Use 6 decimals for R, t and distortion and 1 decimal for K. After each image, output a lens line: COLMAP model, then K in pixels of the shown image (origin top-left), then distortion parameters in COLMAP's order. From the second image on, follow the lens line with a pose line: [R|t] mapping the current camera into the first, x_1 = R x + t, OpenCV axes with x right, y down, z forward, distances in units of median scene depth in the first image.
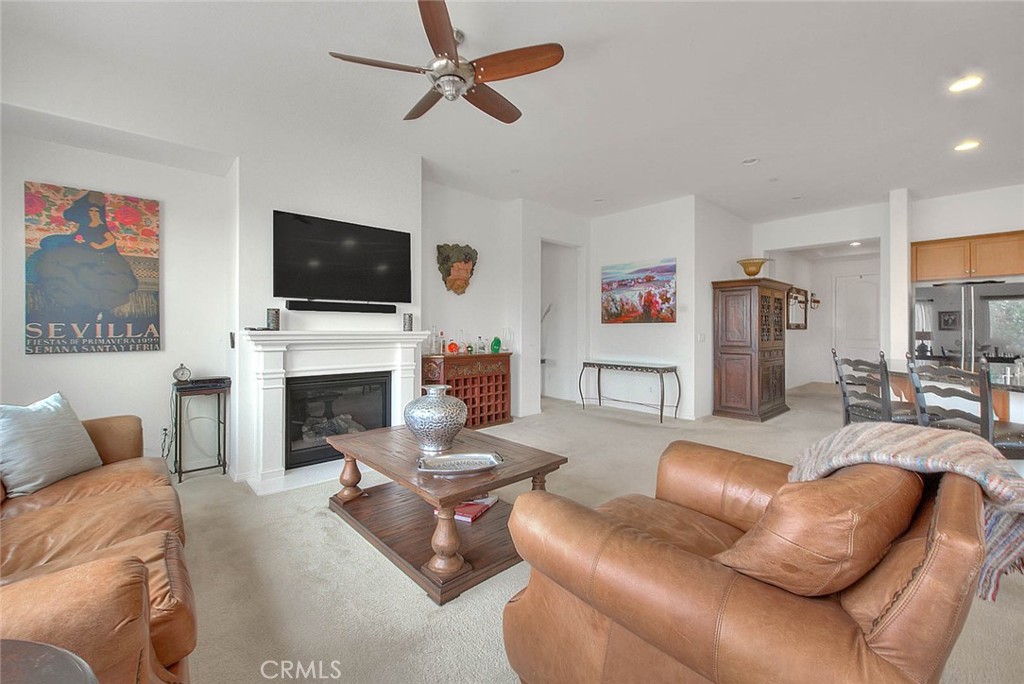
lens RADIAL K [[414.4, 0, 505.1], [0, 414.4, 328.9], [0, 0, 1]] dist [-0.003330, -0.002100]
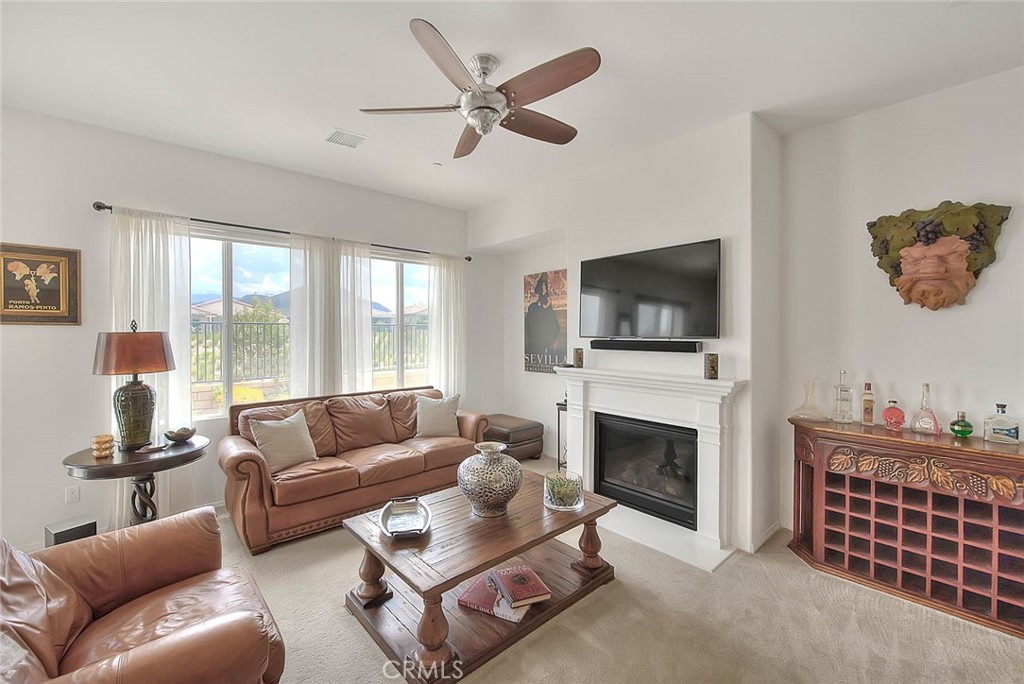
lens RADIAL K [[414.4, 0, 505.8], [0, 414.4, 336.3], [0, 0, 1]] dist [-0.003330, -0.002100]
pose [[-0.008744, 0.008352, -0.999927, 0.463890], [0.005812, 0.999949, 0.008301, -0.073667], [0.999945, -0.005739, -0.008793, 0.639793]]
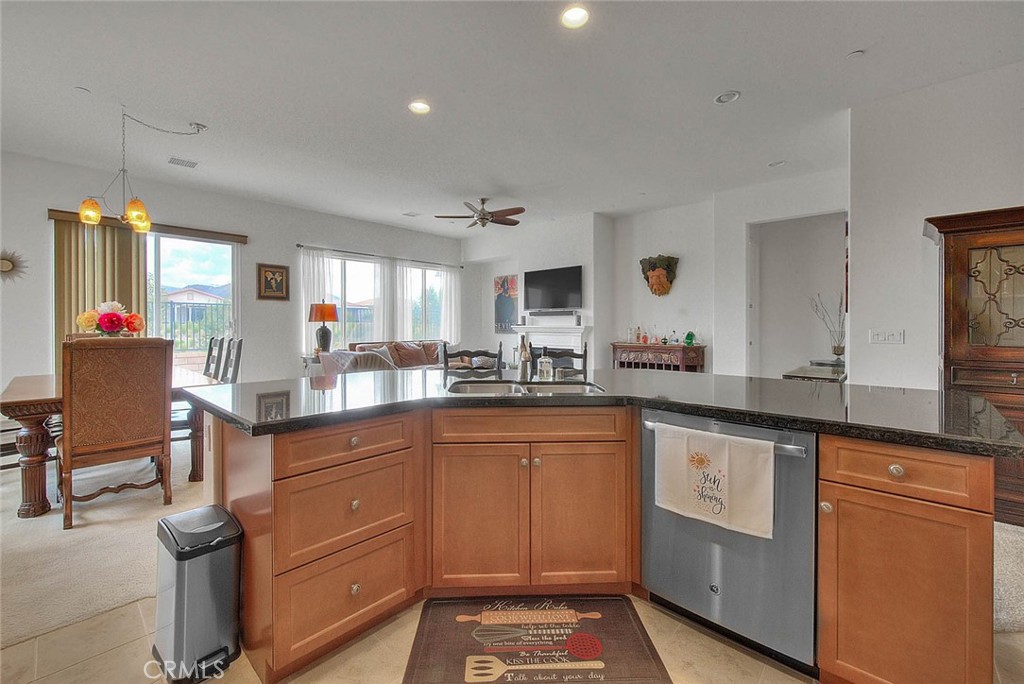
lens RADIAL K [[414.4, 0, 512.3], [0, 414.4, 322.3], [0, 0, 1]] dist [-0.003330, -0.002100]
pose [[0.096125, -0.005417, -0.995355, 1.334778], [0.006257, 0.999969, -0.004837, -0.002922], [0.995350, -0.005763, 0.096156, 0.569501]]
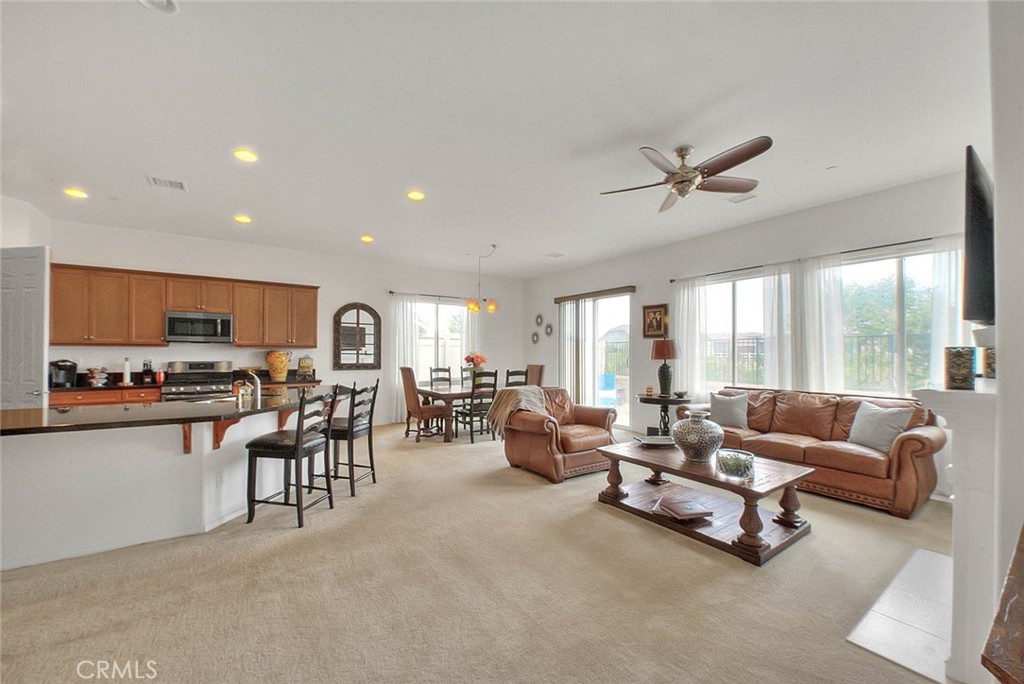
lens RADIAL K [[414.4, 0, 513.1], [0, 414.4, 346.3], [0, 0, 1]] dist [-0.003330, -0.002100]
pose [[-0.992438, -0.001513, 0.122738, 0.143555], [-0.004952, 0.999603, -0.027720, -0.018635], [-0.122647, -0.028118, -0.992052, 1.453094]]
